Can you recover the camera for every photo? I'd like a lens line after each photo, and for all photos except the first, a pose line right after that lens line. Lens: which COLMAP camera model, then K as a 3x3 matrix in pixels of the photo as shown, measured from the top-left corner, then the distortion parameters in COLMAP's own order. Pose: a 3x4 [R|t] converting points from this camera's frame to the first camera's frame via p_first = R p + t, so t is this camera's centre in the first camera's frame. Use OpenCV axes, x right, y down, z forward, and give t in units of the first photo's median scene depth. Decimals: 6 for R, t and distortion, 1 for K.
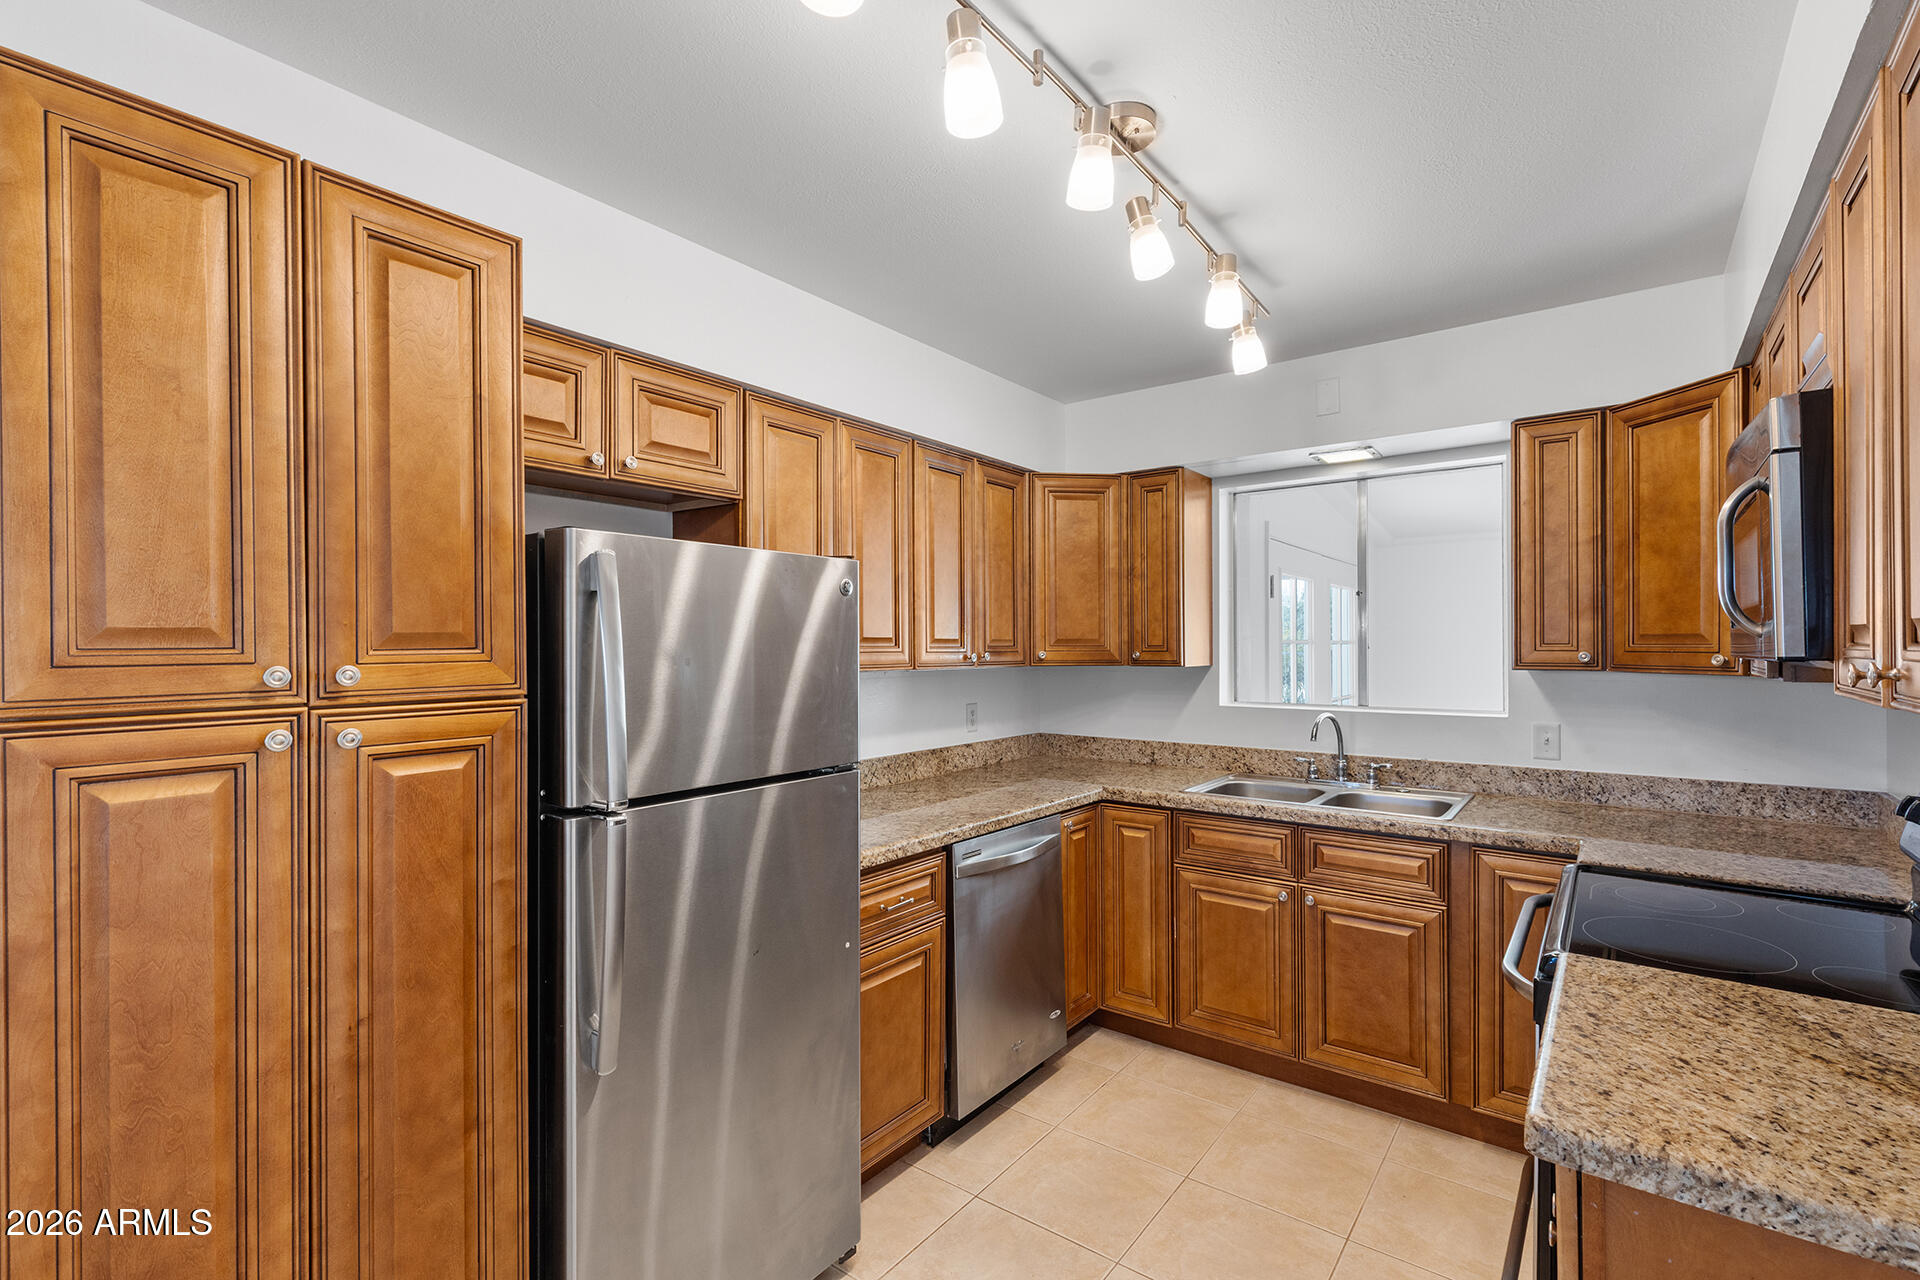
lens RADIAL K [[882.5, 0, 957.9], [0, 882.5, 641.9], [0, 0, 1]] dist [0.018771, 0.000377]
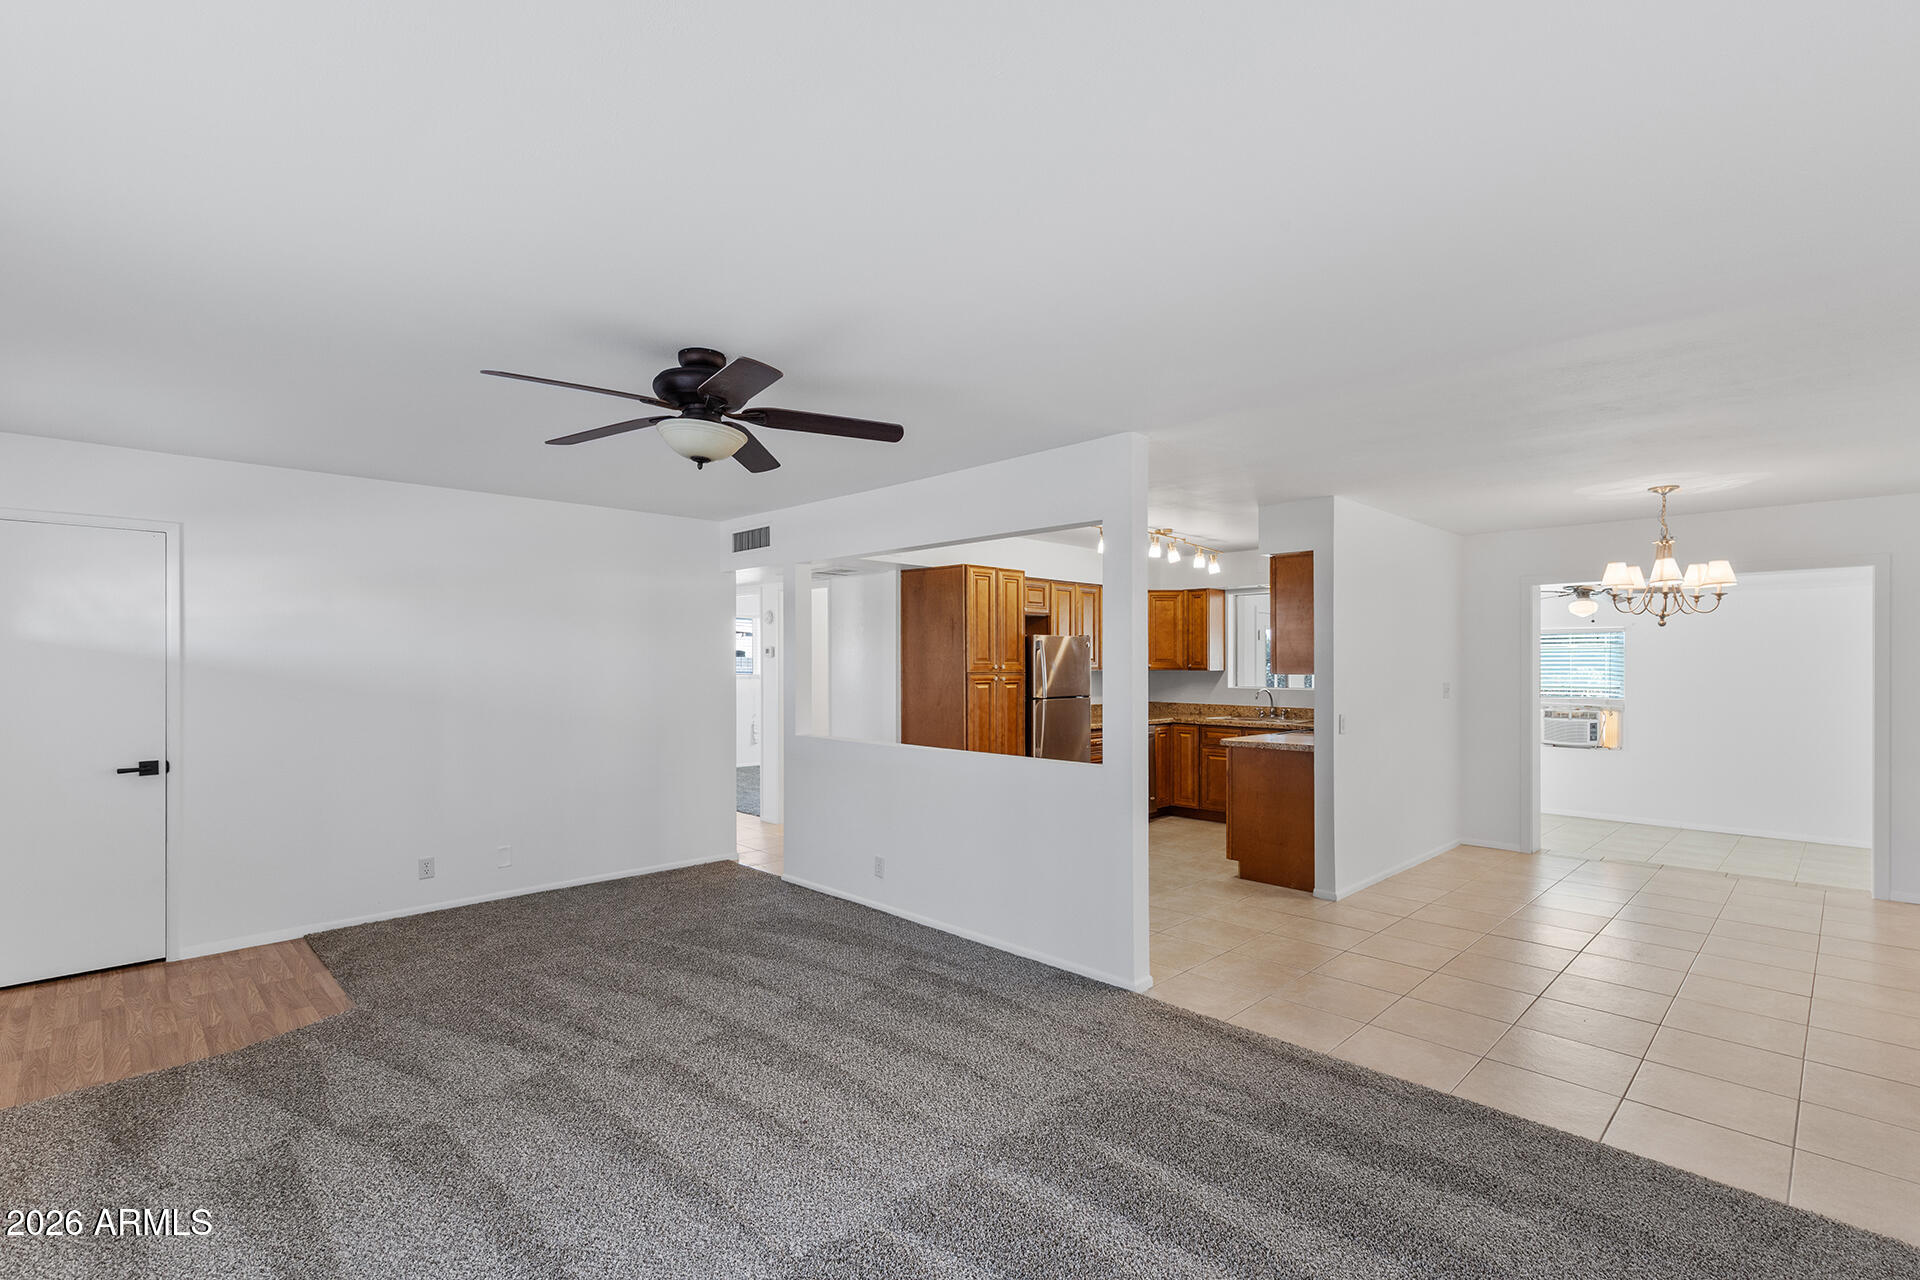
lens RADIAL K [[882.5, 0, 958.2], [0, 882.5, 658.8], [0, 0, 1]] dist [0.018771, 0.000377]
pose [[0.989807, 0.003105, -0.142380, -0.091140], [-0.003021, 0.999995, 0.000805, -0.004575], [0.142381, -0.000367, 0.989812, -1.699558]]
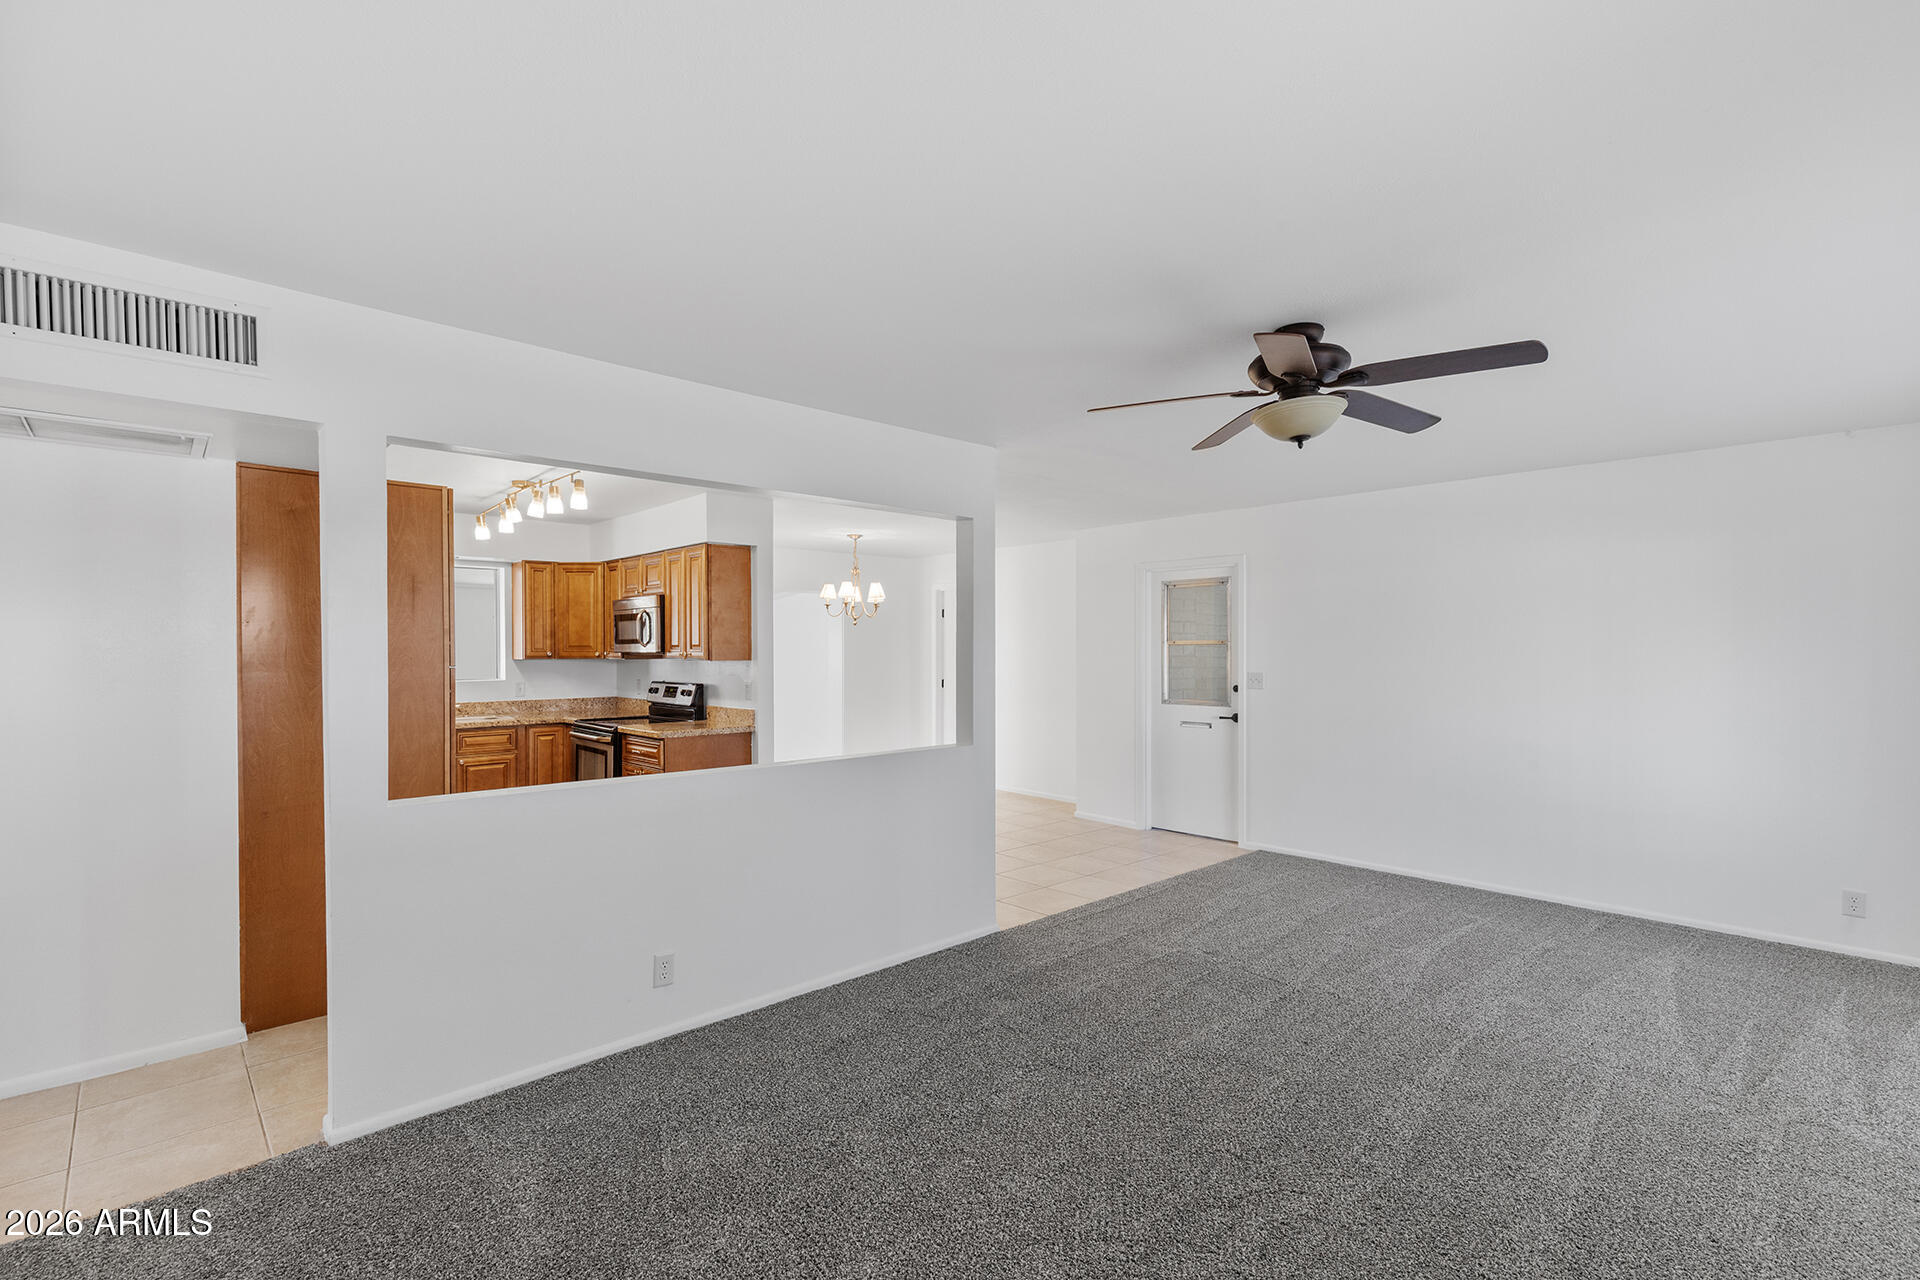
lens RADIAL K [[882.5, 0, 964.4], [0, 882.5, 649.8], [0, 0, 1]] dist [0.018771, 0.000377]
pose [[0.170043, 0.003480, 0.985430, -1.486299], [-0.004124, 0.999988, -0.002820, 0.006155], [-0.985428, -0.003584, 0.170056, -0.593305]]
